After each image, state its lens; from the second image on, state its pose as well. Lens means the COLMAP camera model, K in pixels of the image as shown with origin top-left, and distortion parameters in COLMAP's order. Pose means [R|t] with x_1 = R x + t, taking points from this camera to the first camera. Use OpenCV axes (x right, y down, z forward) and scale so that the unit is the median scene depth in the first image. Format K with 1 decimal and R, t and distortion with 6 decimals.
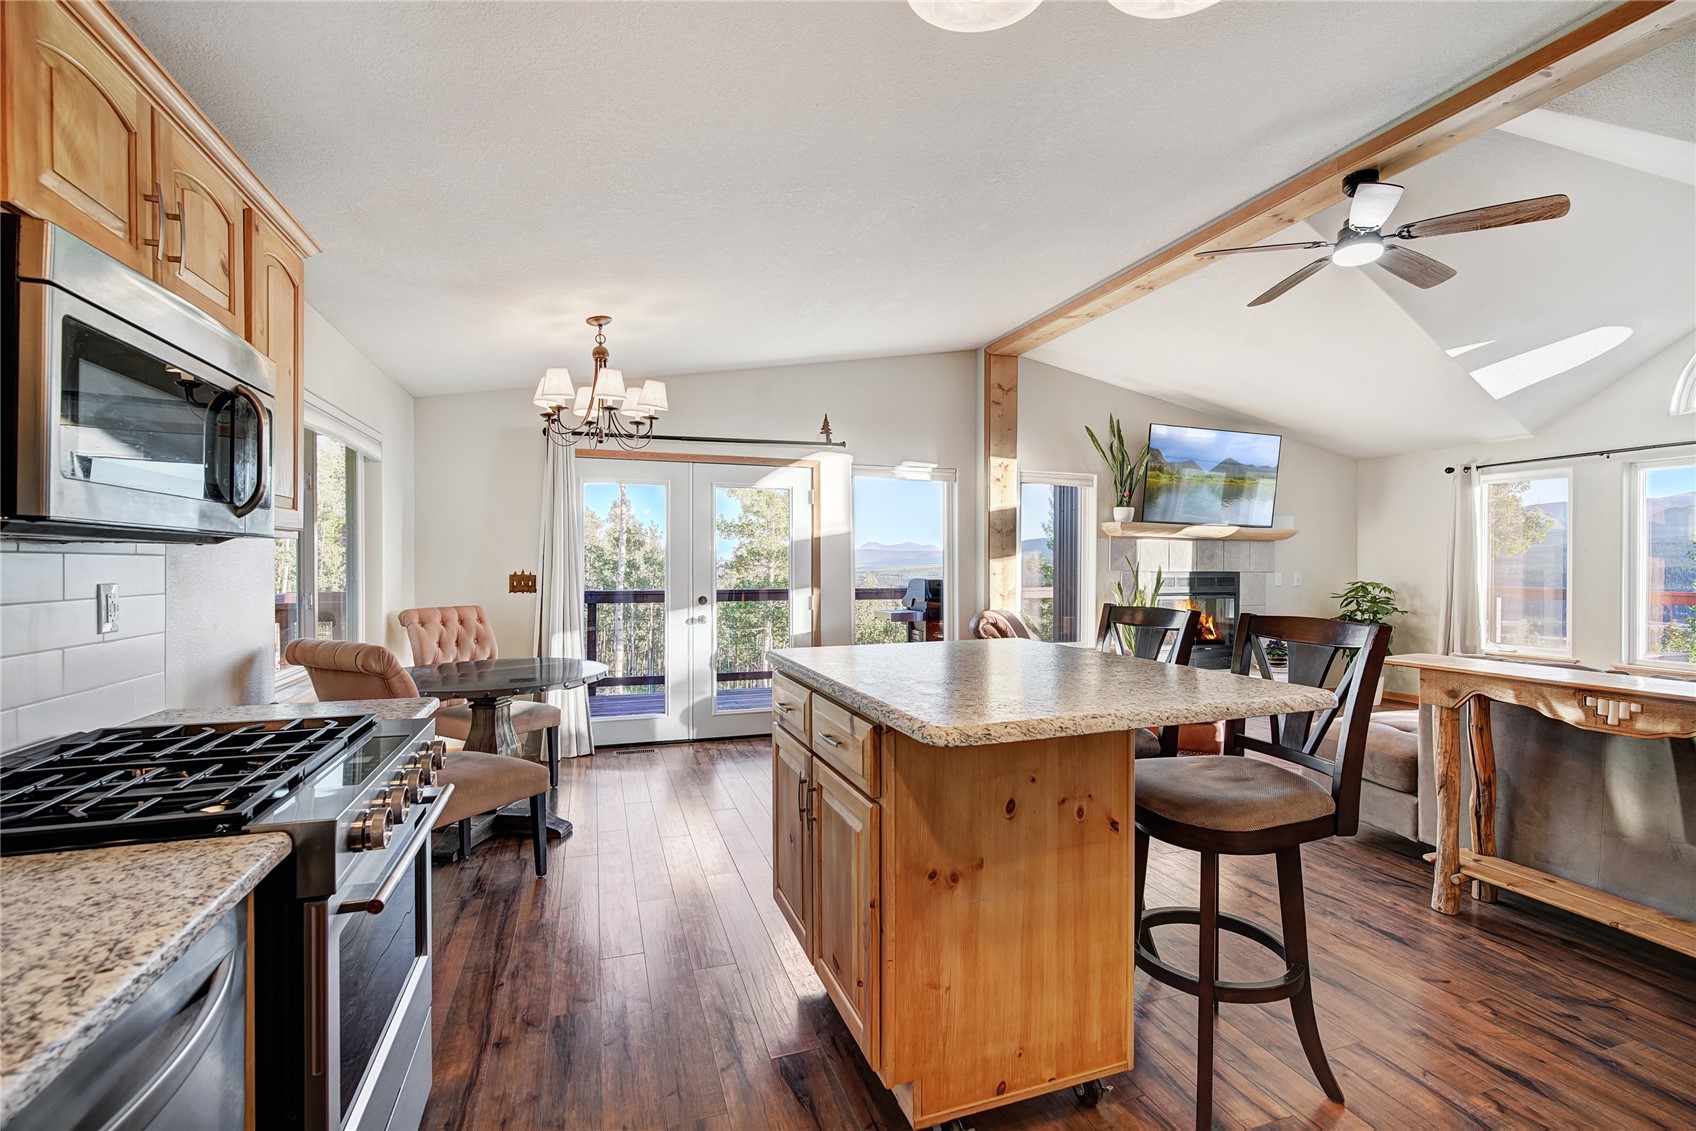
lens RADIAL K [[764.3, 0, 852.4], [0, 764.3, 569.8], [0, 0, 1]] dist [-0.002190, 0.001897]
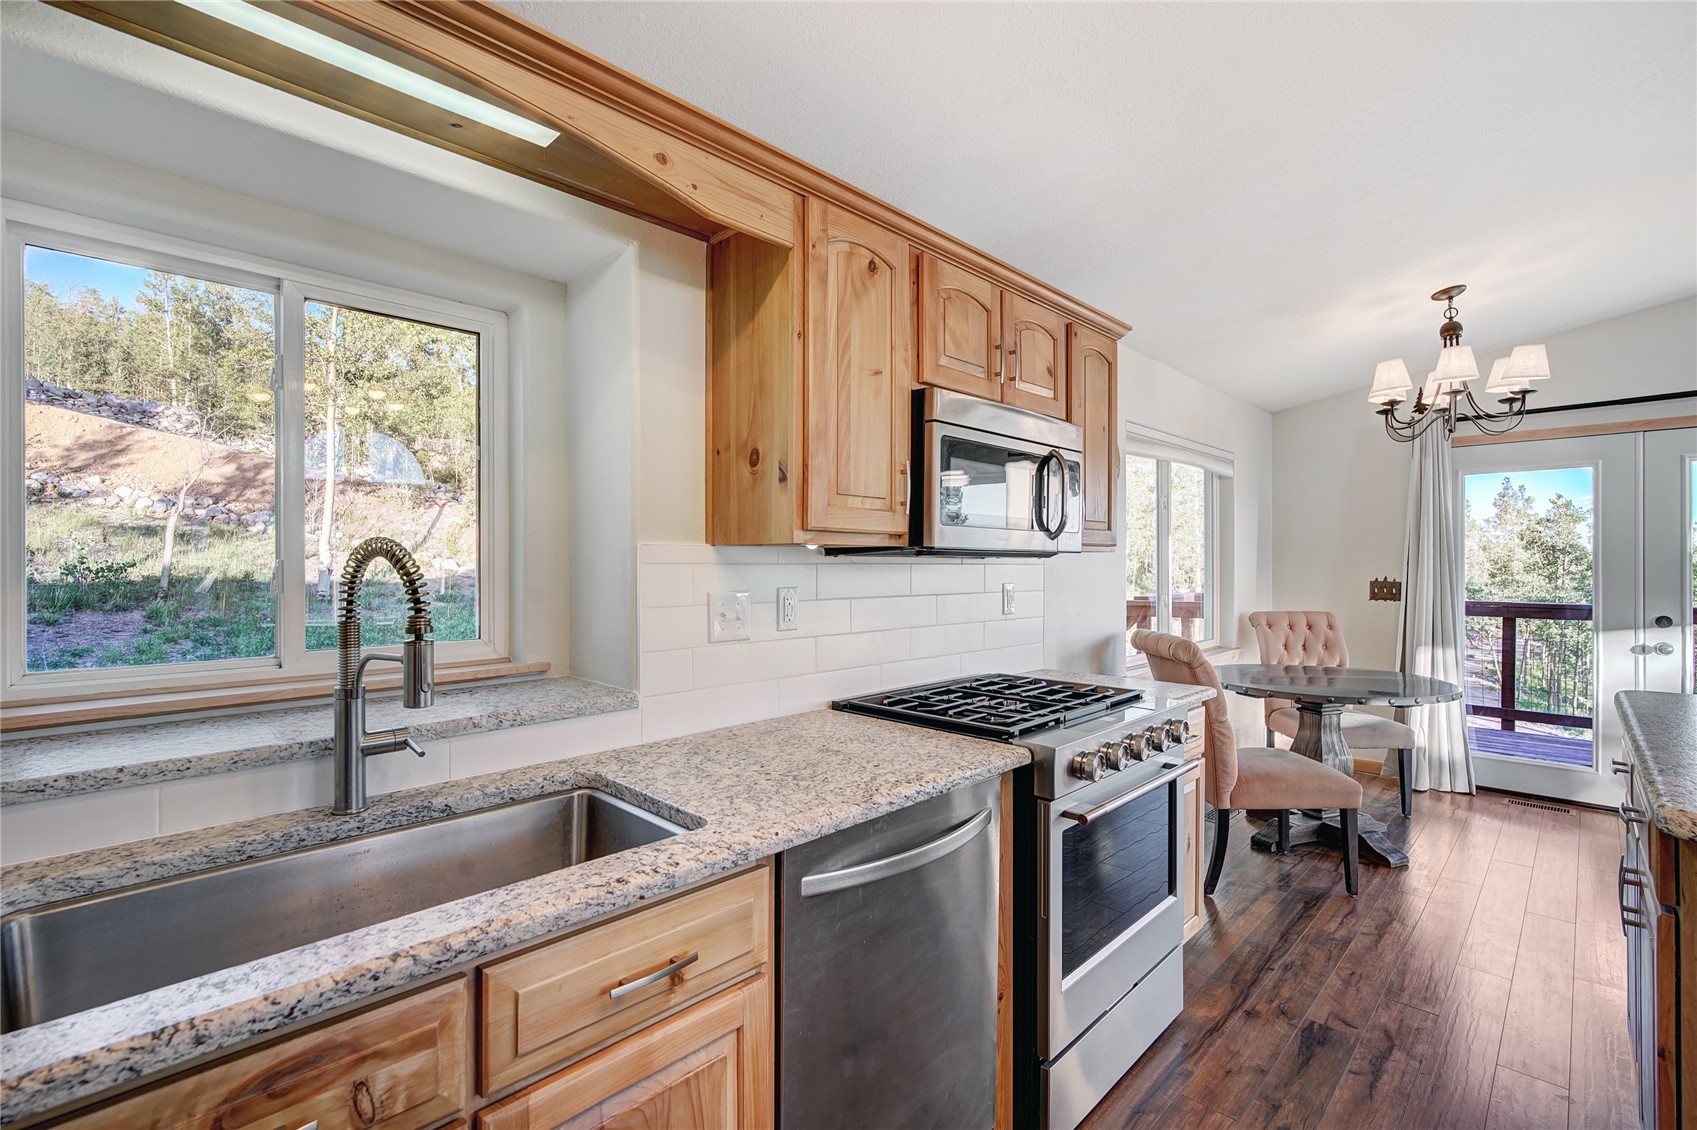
lens RADIAL K [[764.7, 0, 848.4], [0, 764.7, 563.2], [0, 0, 1]] dist [-0.002190, 0.001897]
pose [[0.450332, -0.002865, -0.892857, 0.145032], [-0.008427, 0.999937, -0.007459, -0.004229], [0.892821, 0.010883, 0.450280, -0.004685]]
